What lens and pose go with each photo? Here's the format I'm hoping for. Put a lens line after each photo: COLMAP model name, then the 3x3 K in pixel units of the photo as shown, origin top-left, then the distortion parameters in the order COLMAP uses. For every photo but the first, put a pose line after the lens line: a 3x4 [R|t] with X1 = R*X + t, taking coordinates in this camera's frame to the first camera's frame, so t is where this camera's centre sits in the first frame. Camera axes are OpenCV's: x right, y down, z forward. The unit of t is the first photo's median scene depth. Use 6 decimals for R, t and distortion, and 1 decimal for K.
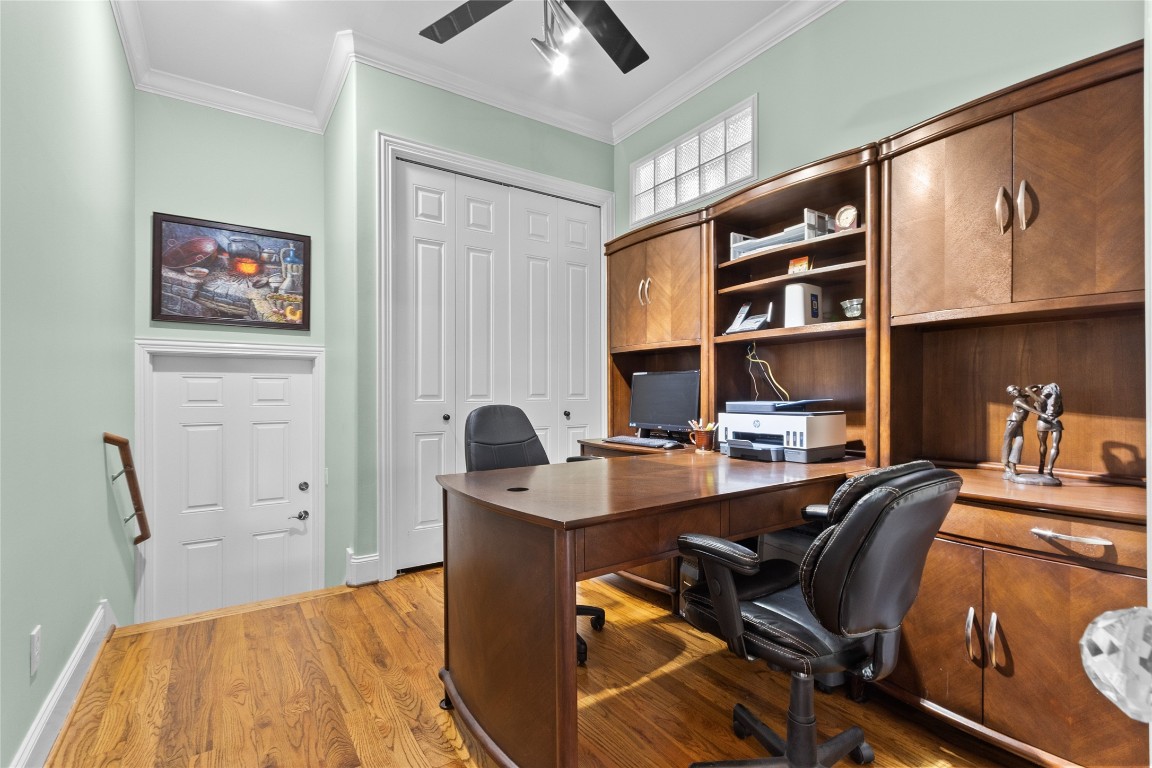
lens RADIAL K [[525.0, 0, 574.9], [0, 525.0, 391.8], [0, 0, 1]] dist [0.003756, -0.000053]
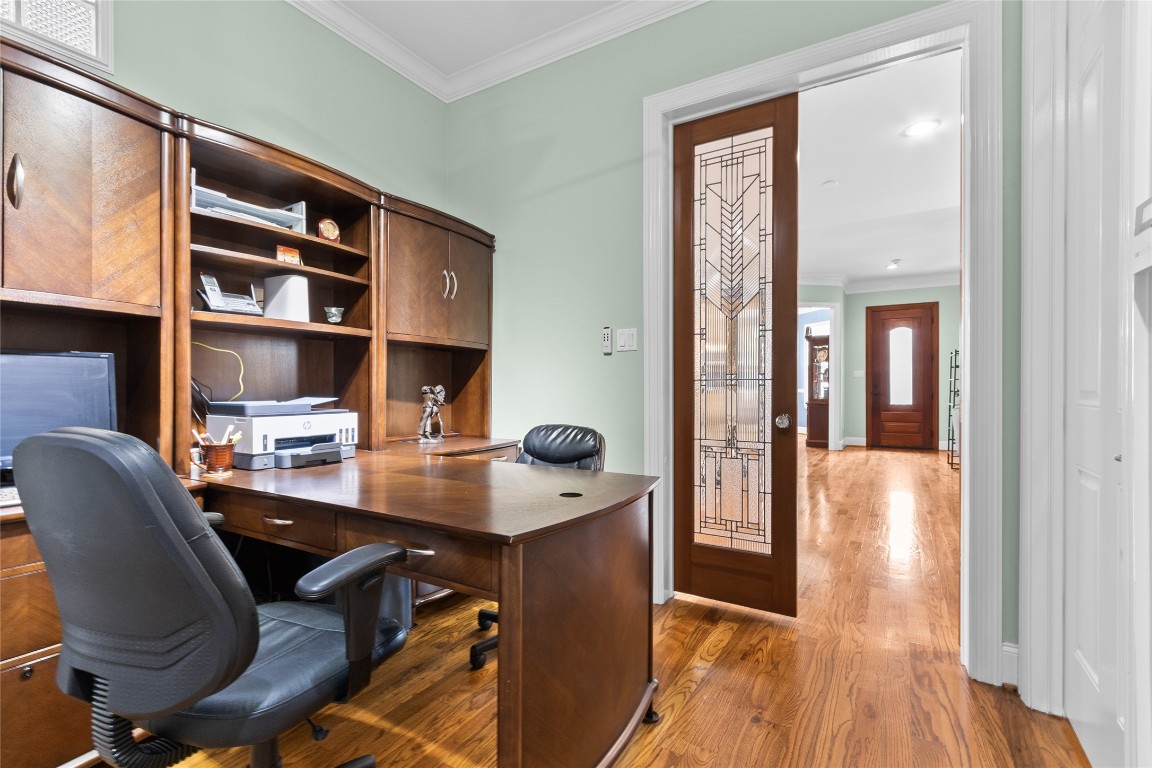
lens RADIAL K [[525.0, 0, 574.9], [0, 525.0, 391.8], [0, 0, 1]] dist [0.003756, -0.000053]
pose [[-0.414949, -0.003066, 0.909840, -0.695443], [0.002550, 0.999986, 0.004533, 0.000200], [-0.909841, 0.004201, -0.414935, 1.006160]]
